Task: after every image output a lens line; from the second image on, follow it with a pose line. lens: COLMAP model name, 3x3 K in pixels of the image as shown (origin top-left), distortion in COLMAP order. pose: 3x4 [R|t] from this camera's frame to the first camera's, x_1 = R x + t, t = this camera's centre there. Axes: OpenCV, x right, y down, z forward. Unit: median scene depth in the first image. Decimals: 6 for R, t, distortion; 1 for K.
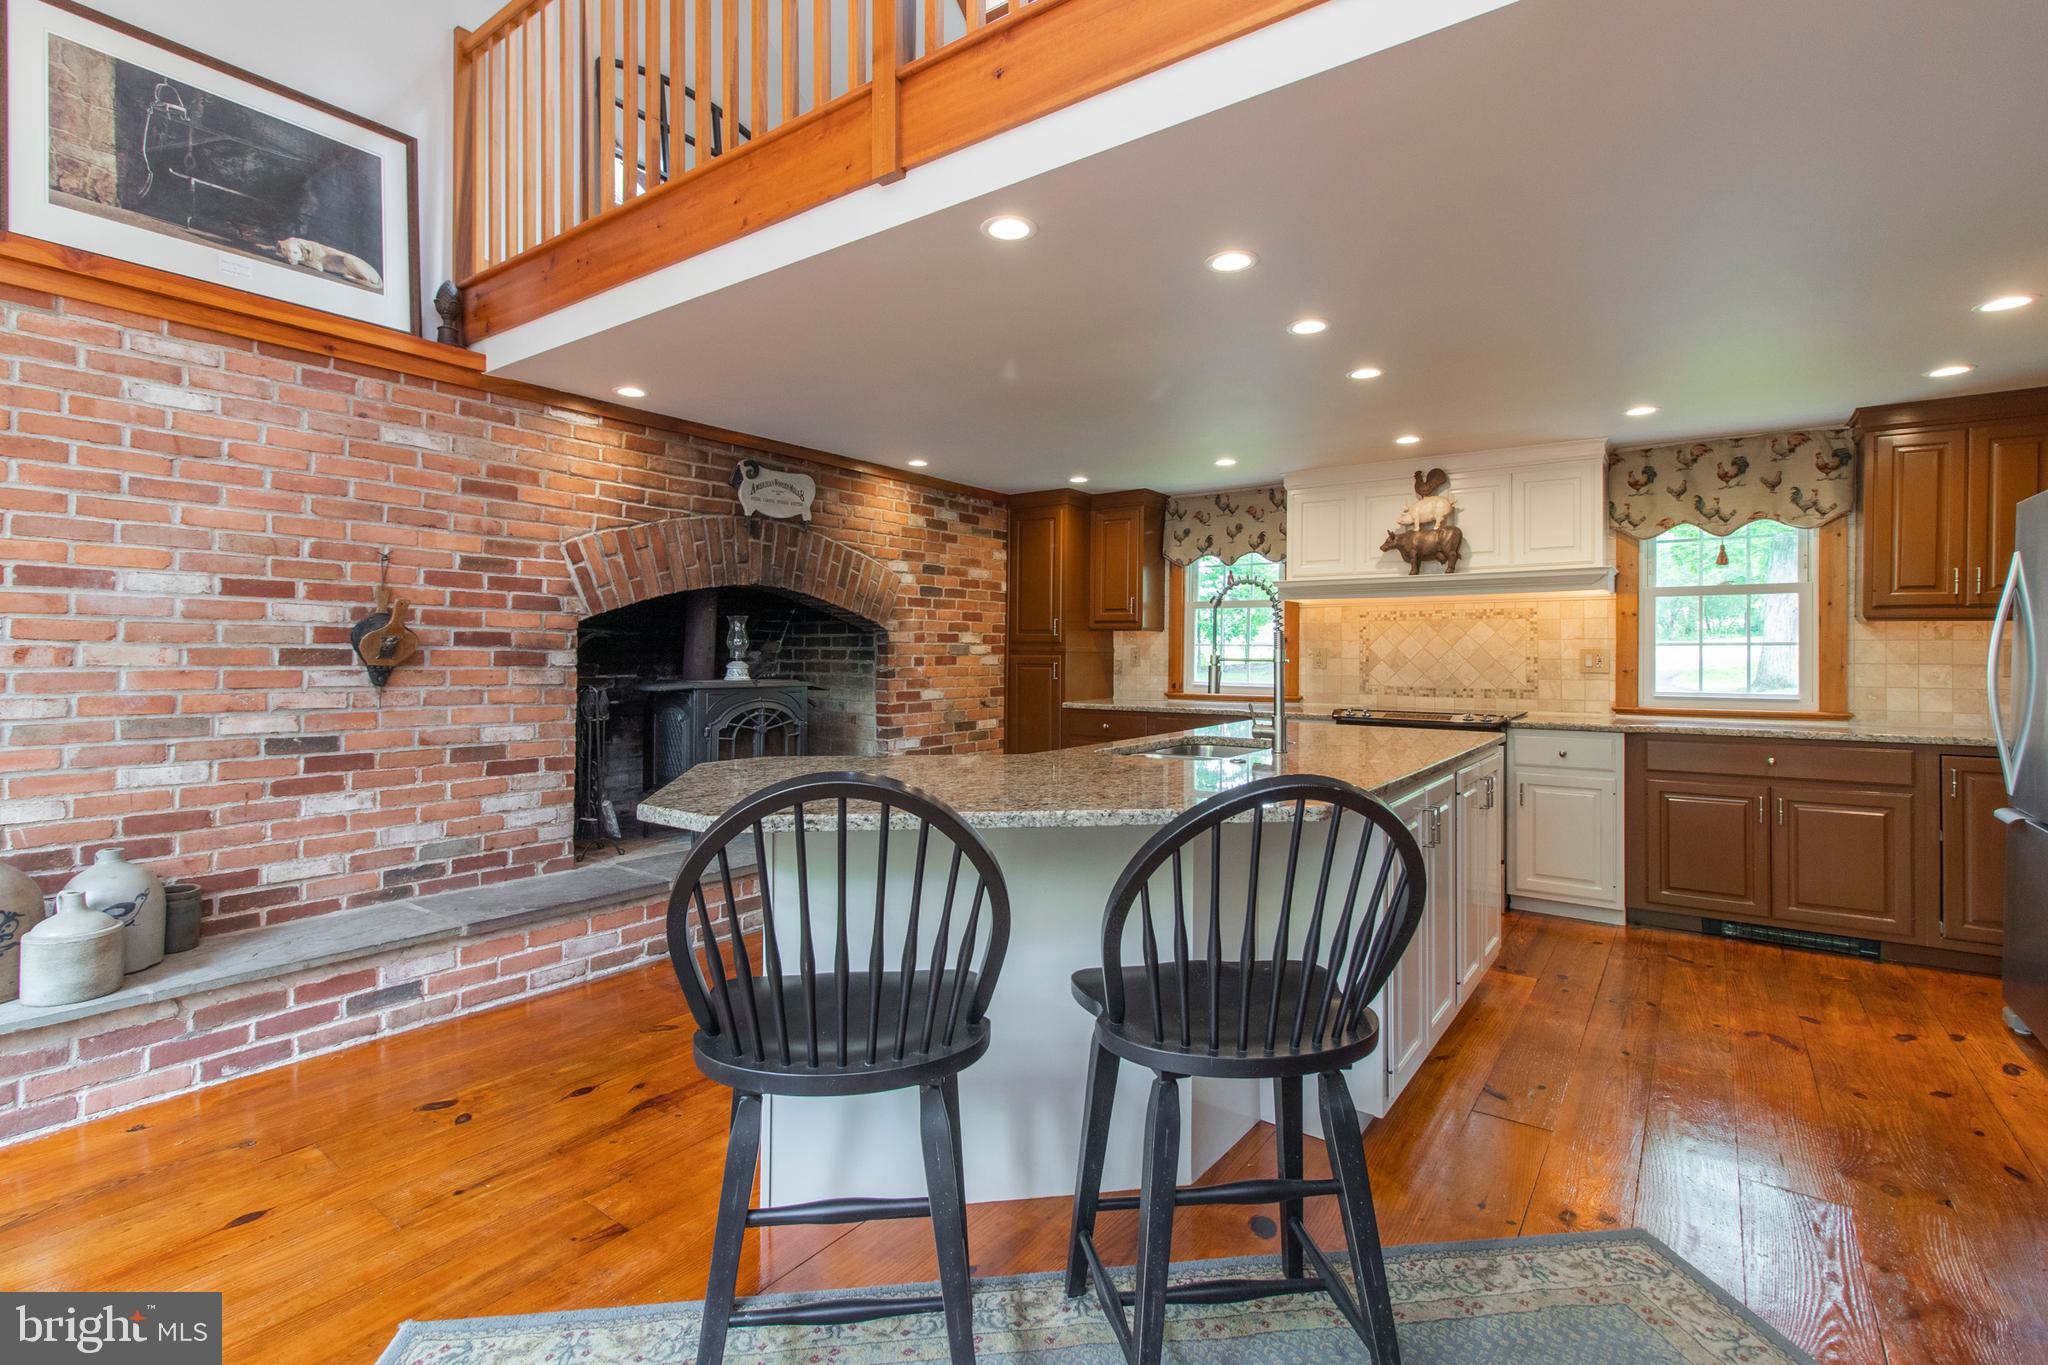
lens RADIAL K [[951.6, 0, 1001.9], [0, 951.6, 652.3], [0, 0, 1]] dist [0.007934, 0.001375]
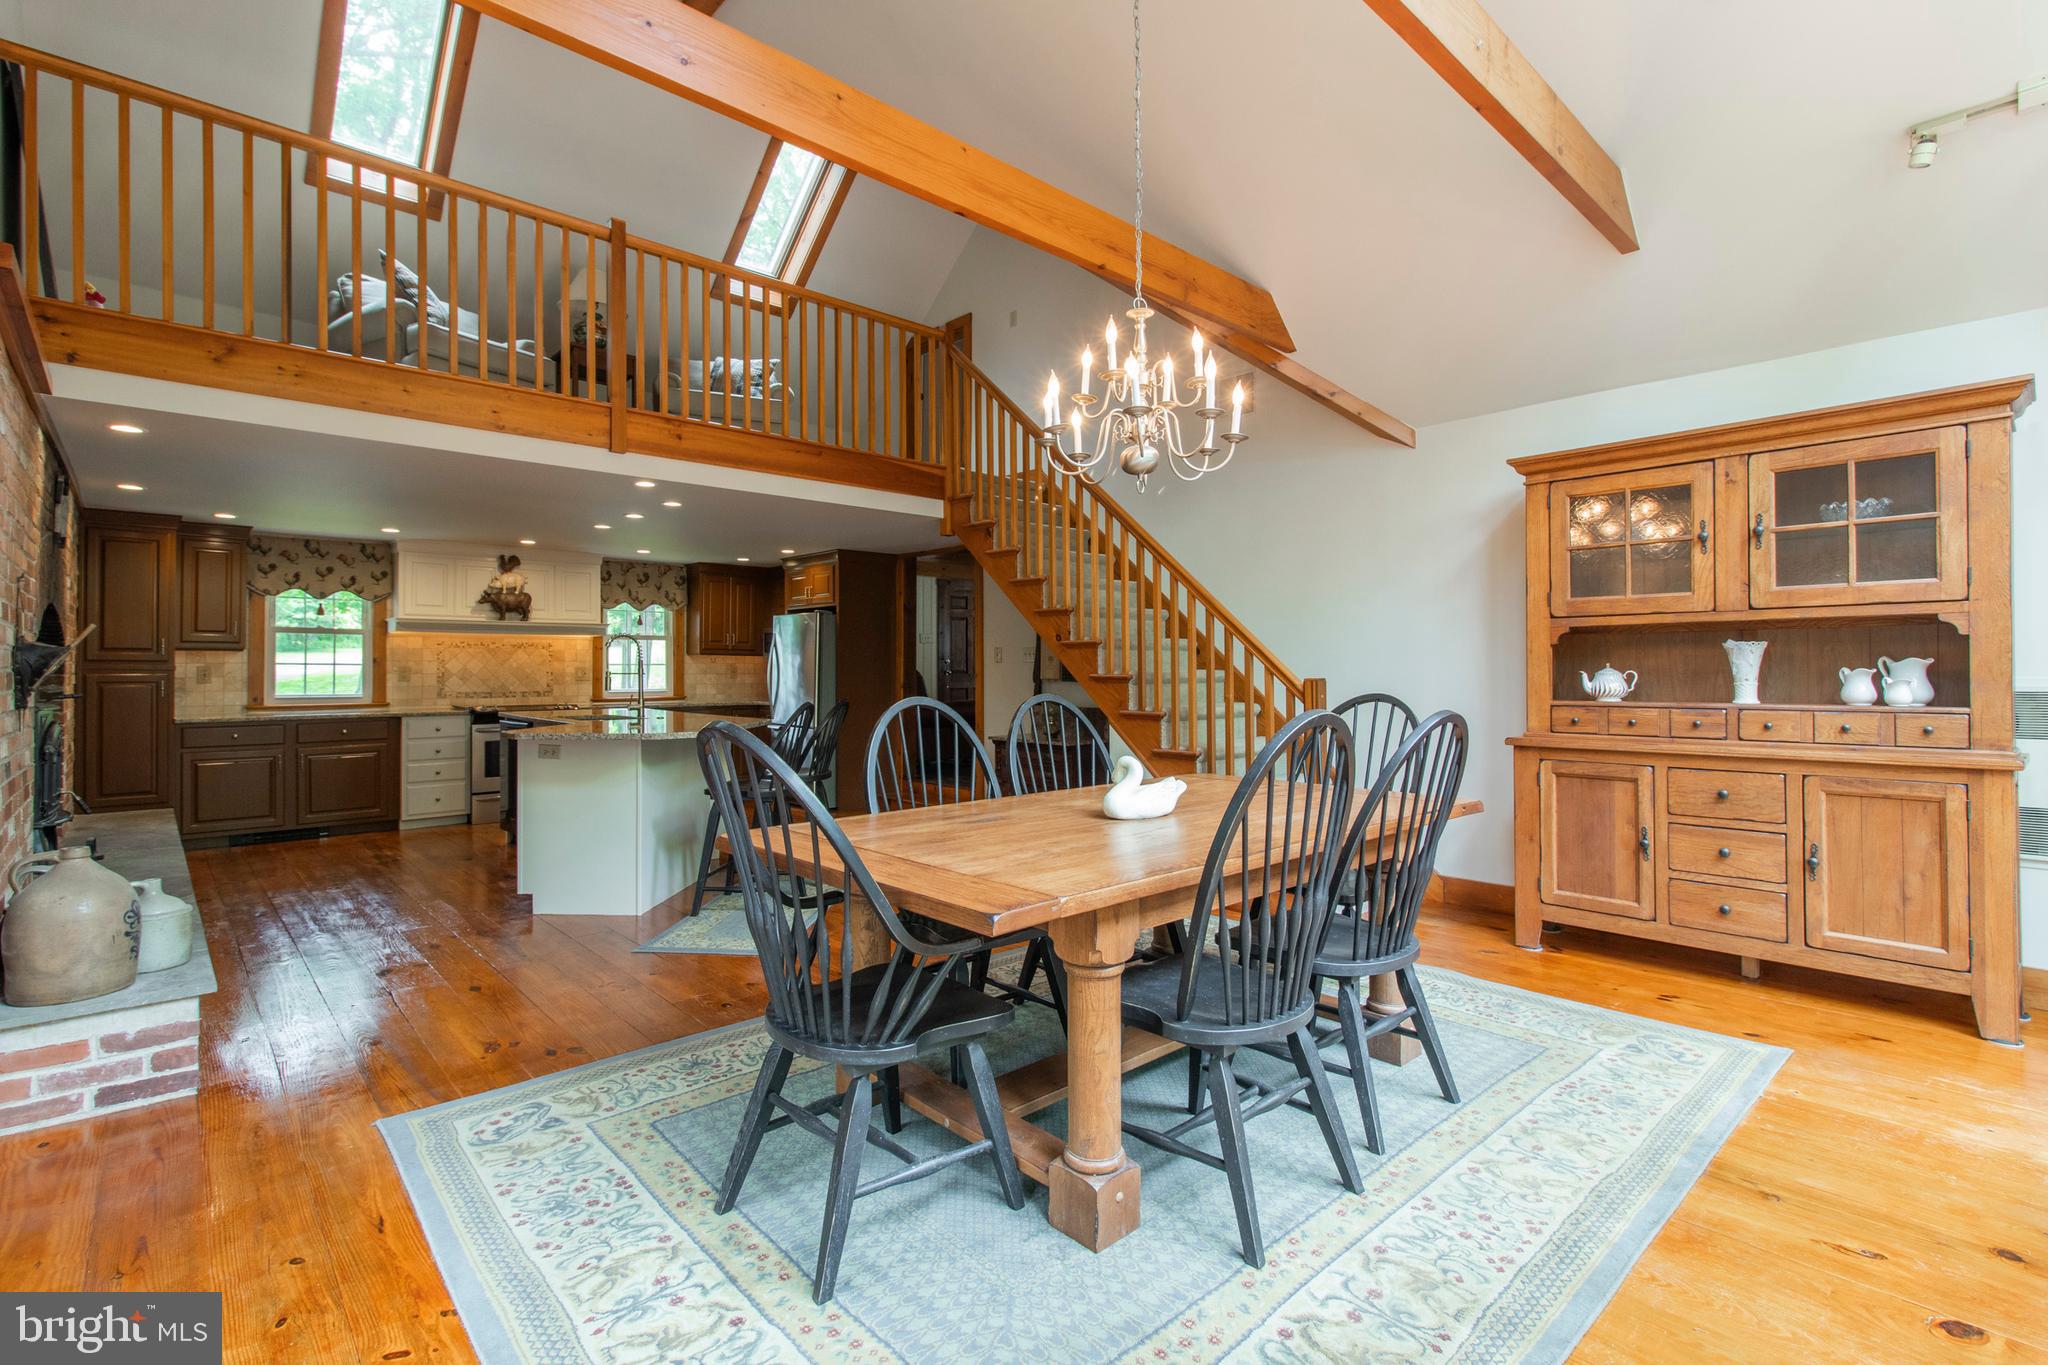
lens RADIAL K [[951.6, 0, 1016.3], [0, 951.6, 662.7], [0, 0, 1]] dist [0.007934, 0.001375]
pose [[0.195845, 0.002369, 0.980632, -0.938763], [0.001024, 0.999996, -0.002620, -0.005816], [-0.980634, 0.001518, 0.195842, -0.149451]]
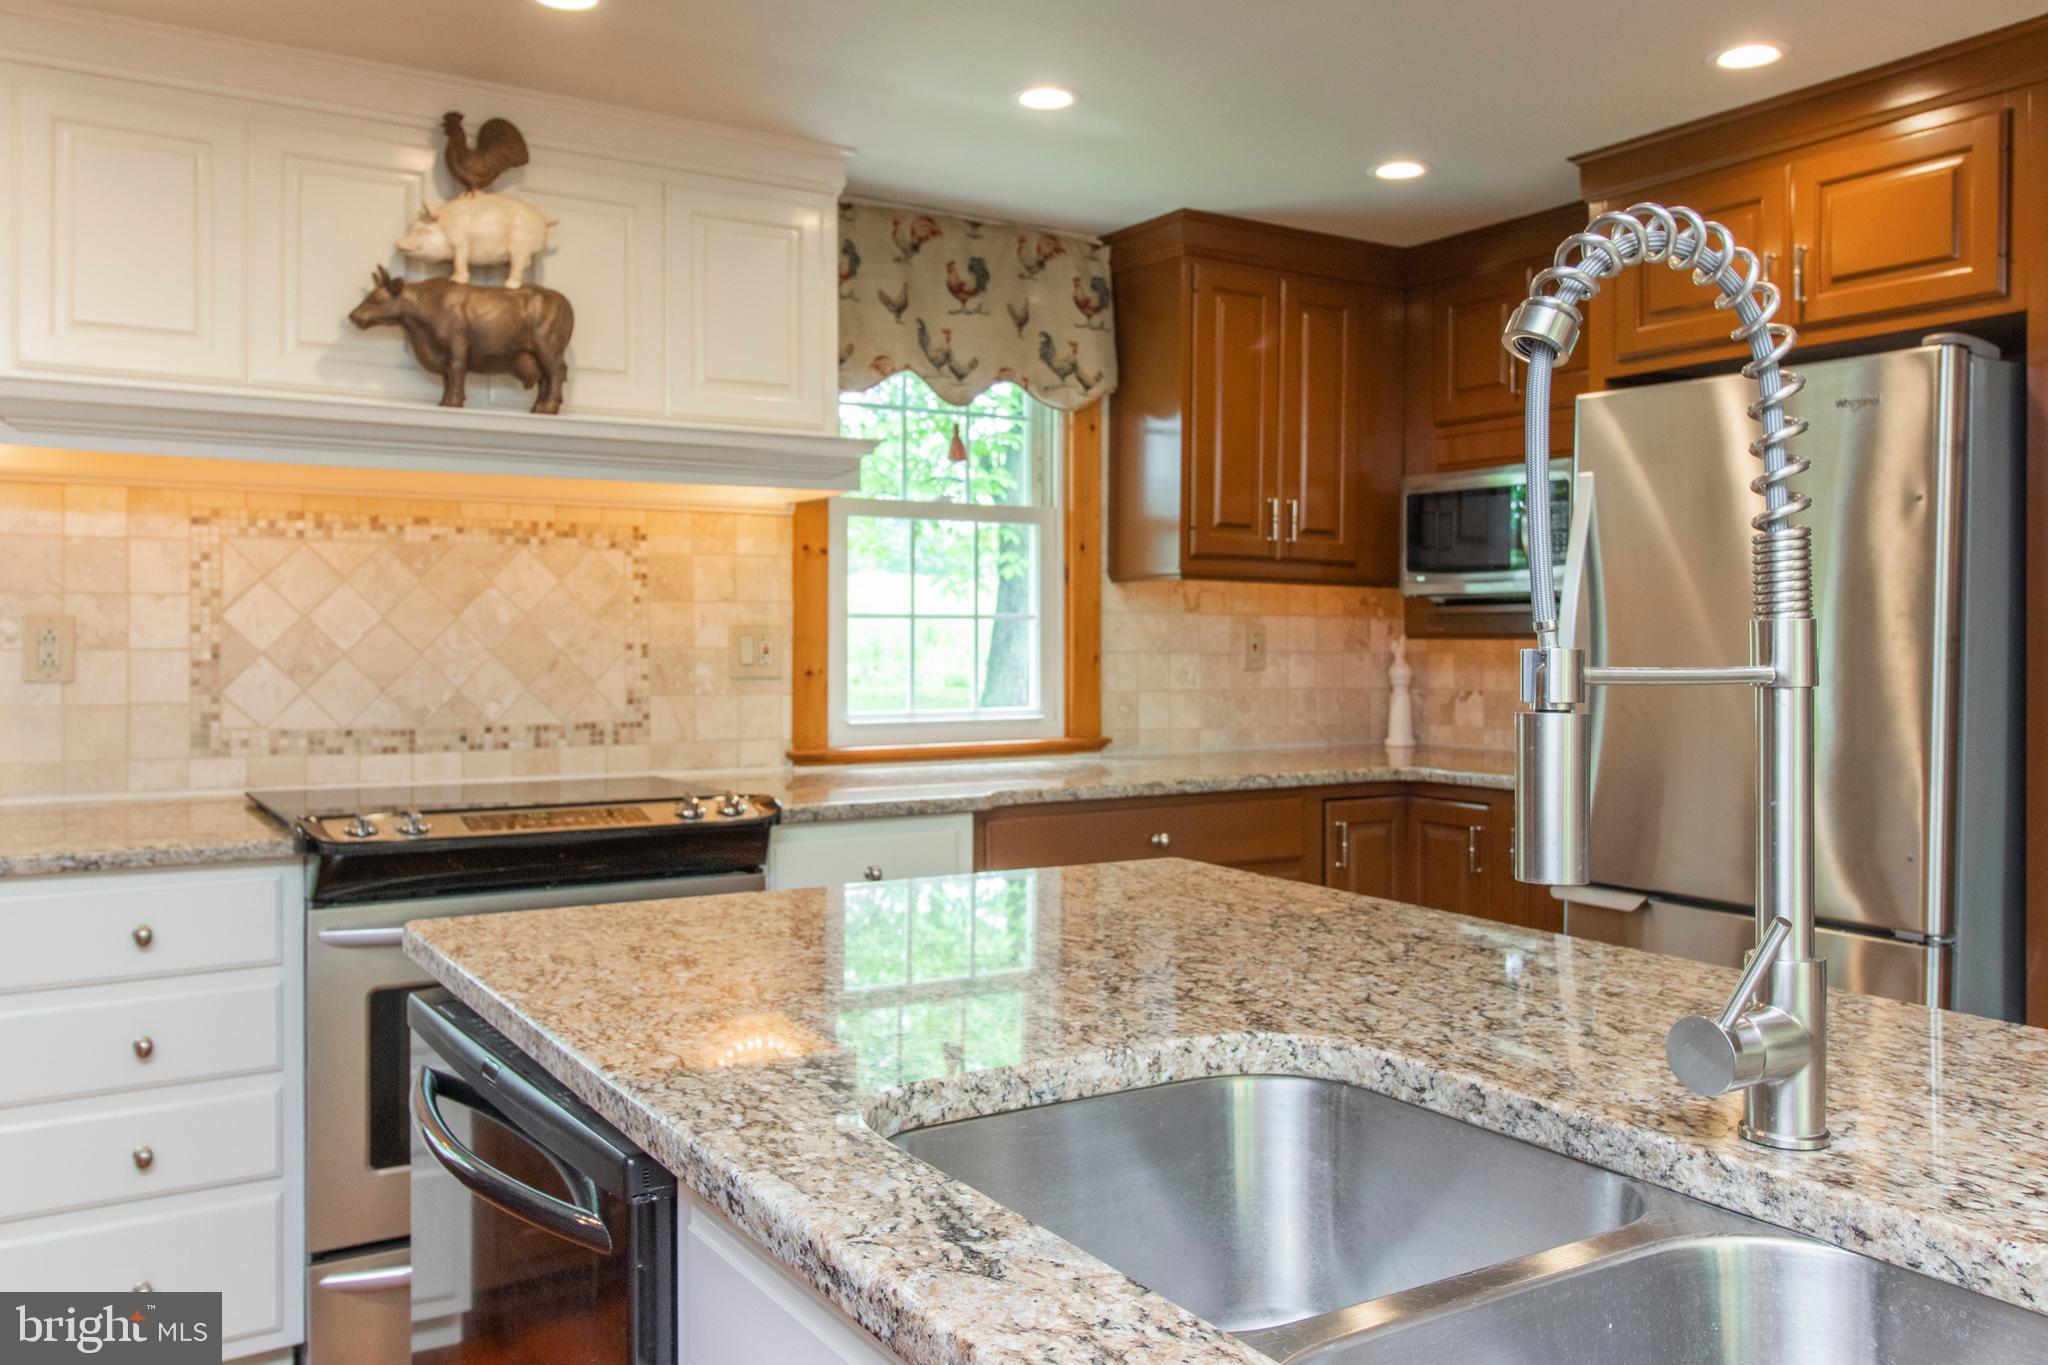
lens RADIAL K [[1648.6, 0, 1022.4], [0, 1648.6, 653.7], [0, 0, 1]] dist [0.005316, 0.011391]
pose [[0.362977, -0.010769, 0.931736, -0.053455], [-0.001776, 0.999923, 0.012249, 0.000603], [-0.931796, -0.006101, 0.362930, 0.573947]]
